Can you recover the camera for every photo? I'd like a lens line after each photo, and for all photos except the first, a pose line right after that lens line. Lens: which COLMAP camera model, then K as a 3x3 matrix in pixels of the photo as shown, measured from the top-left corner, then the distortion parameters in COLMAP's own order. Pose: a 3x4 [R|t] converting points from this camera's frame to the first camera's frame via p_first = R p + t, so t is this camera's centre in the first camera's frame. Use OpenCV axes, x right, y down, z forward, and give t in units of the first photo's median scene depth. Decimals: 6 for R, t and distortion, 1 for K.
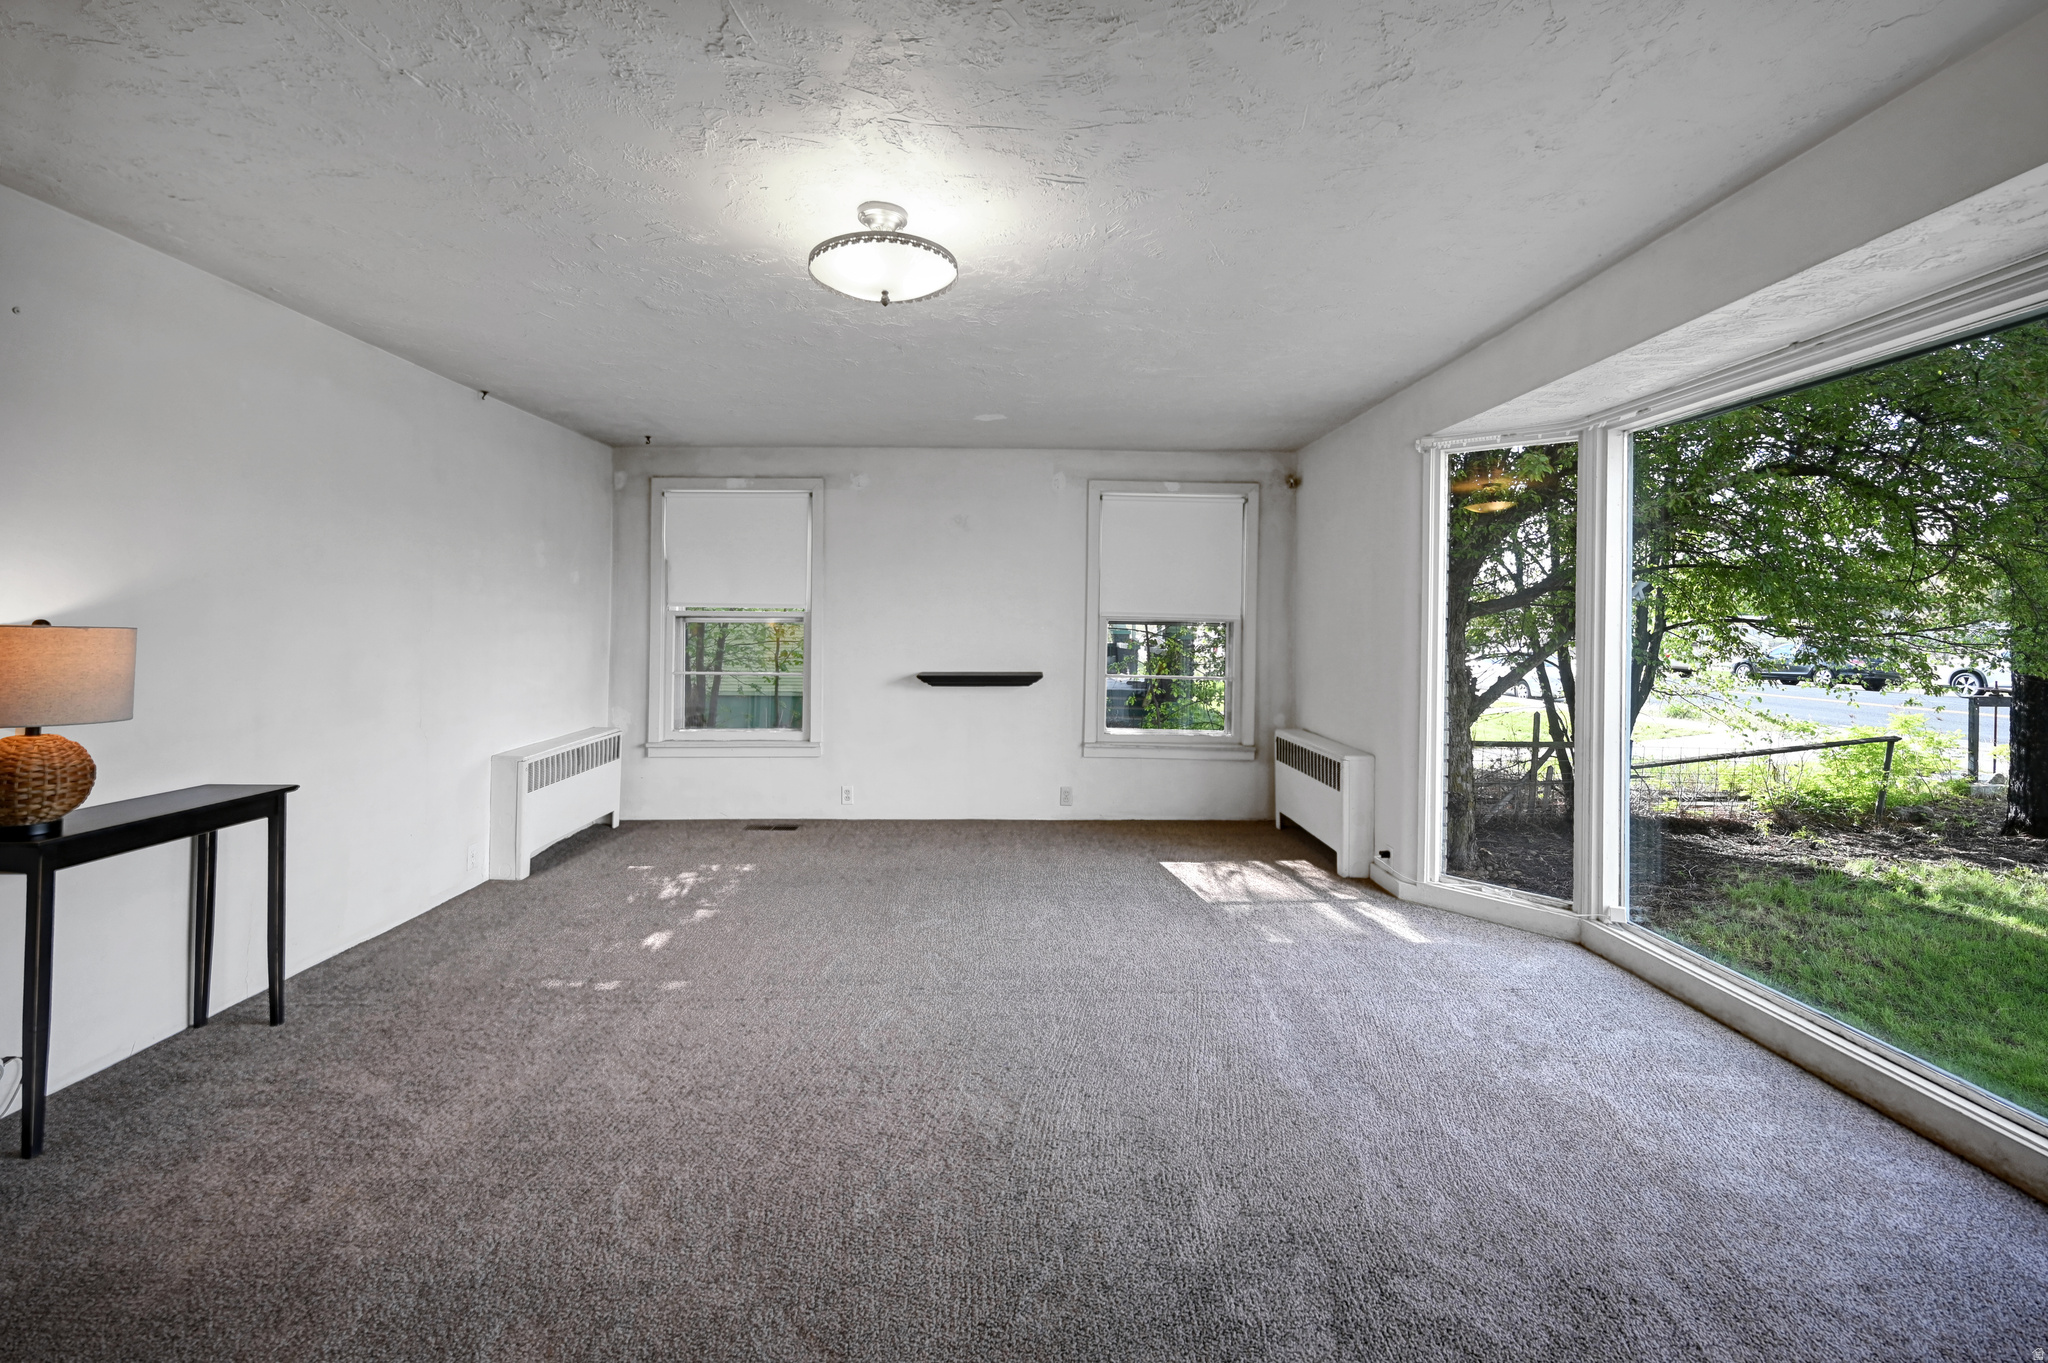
lens RADIAL K [[840.2, 0, 1027.0], [0, 840.2, 616.4], [0, 0, 1]] dist [-0.000279, -0.000298]
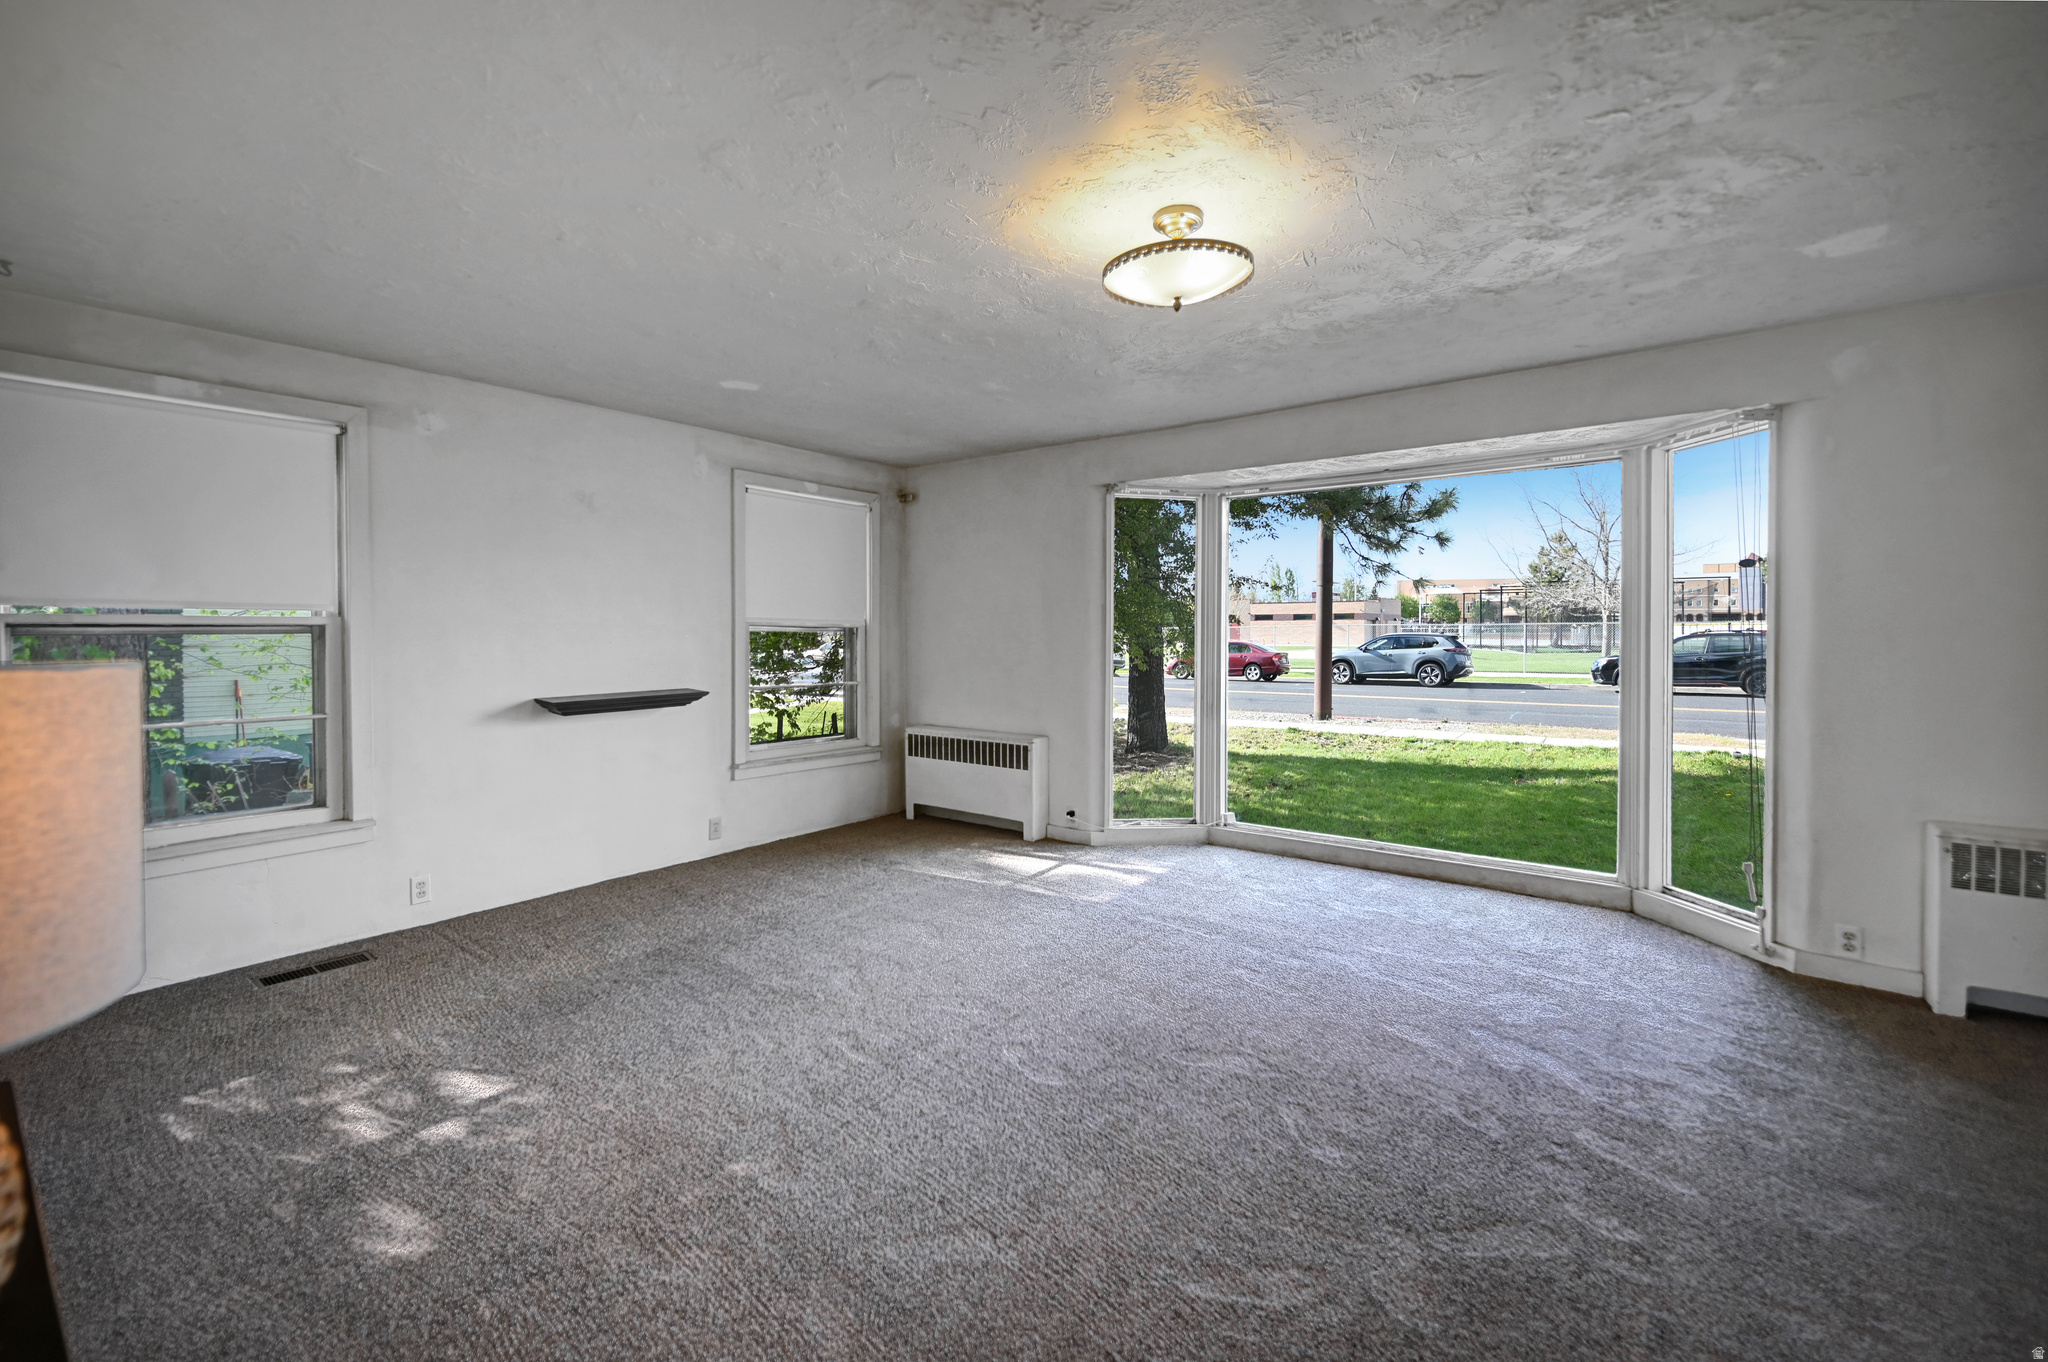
lens RADIAL K [[836.3, 0, 1027.2], [0, 836.3, 641.5], [0, 0, 1]] dist [0.001641, 0.000107]
pose [[0.629742, -0.020781, 0.776527, -0.434044], [0.001526, 0.999673, 0.025515, -0.002102], [-0.776803, -0.014883, 0.629568, 0.209556]]
